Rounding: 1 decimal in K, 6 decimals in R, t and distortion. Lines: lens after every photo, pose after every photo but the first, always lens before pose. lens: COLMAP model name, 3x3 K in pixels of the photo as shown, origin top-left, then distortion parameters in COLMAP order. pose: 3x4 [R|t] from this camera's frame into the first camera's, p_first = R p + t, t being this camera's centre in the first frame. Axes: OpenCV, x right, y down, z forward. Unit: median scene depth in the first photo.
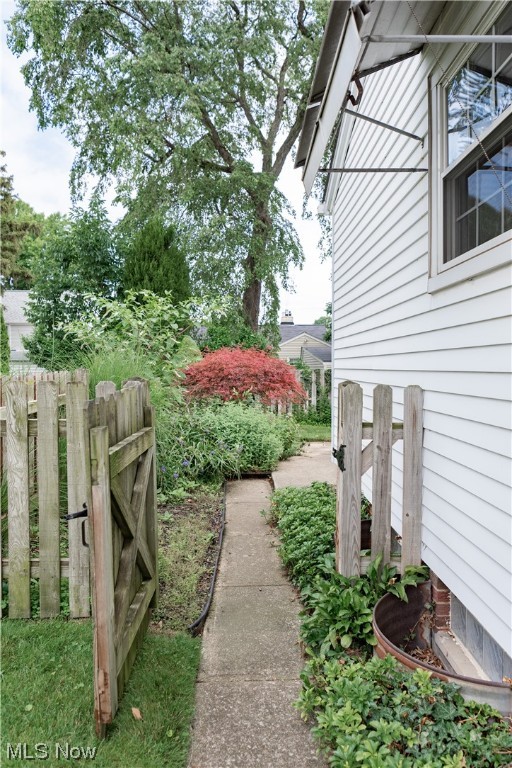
lens RADIAL K [[526.2, 0, 256.4], [0, 526.2, 383.6], [0, 0, 1]] dist [-0.010678, 0.004184]
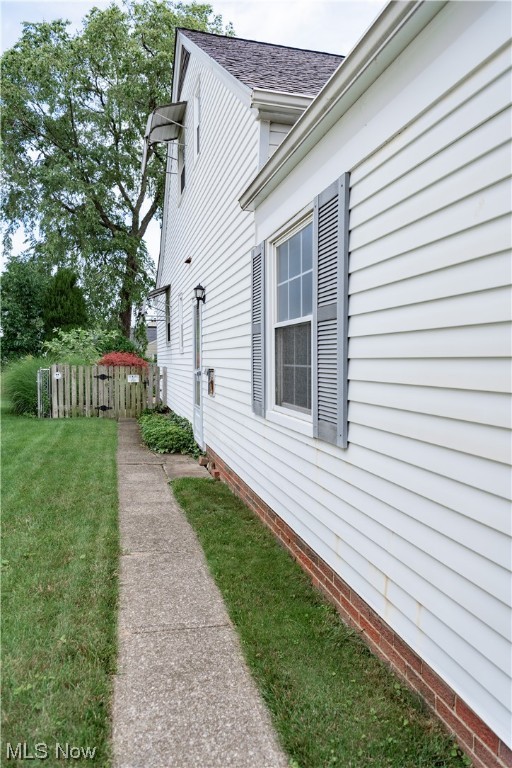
lens RADIAL K [[526.2, 0, 255.6], [0, 526.2, 382.9], [0, 0, 1]] dist [-0.010678, 0.004184]
pose [[0.972633, -0.006424, 0.232258, 0.002476], [0.003310, 0.999899, 0.013796, 0.013328], [-0.232323, -0.012650, 0.972556, -0.553222]]
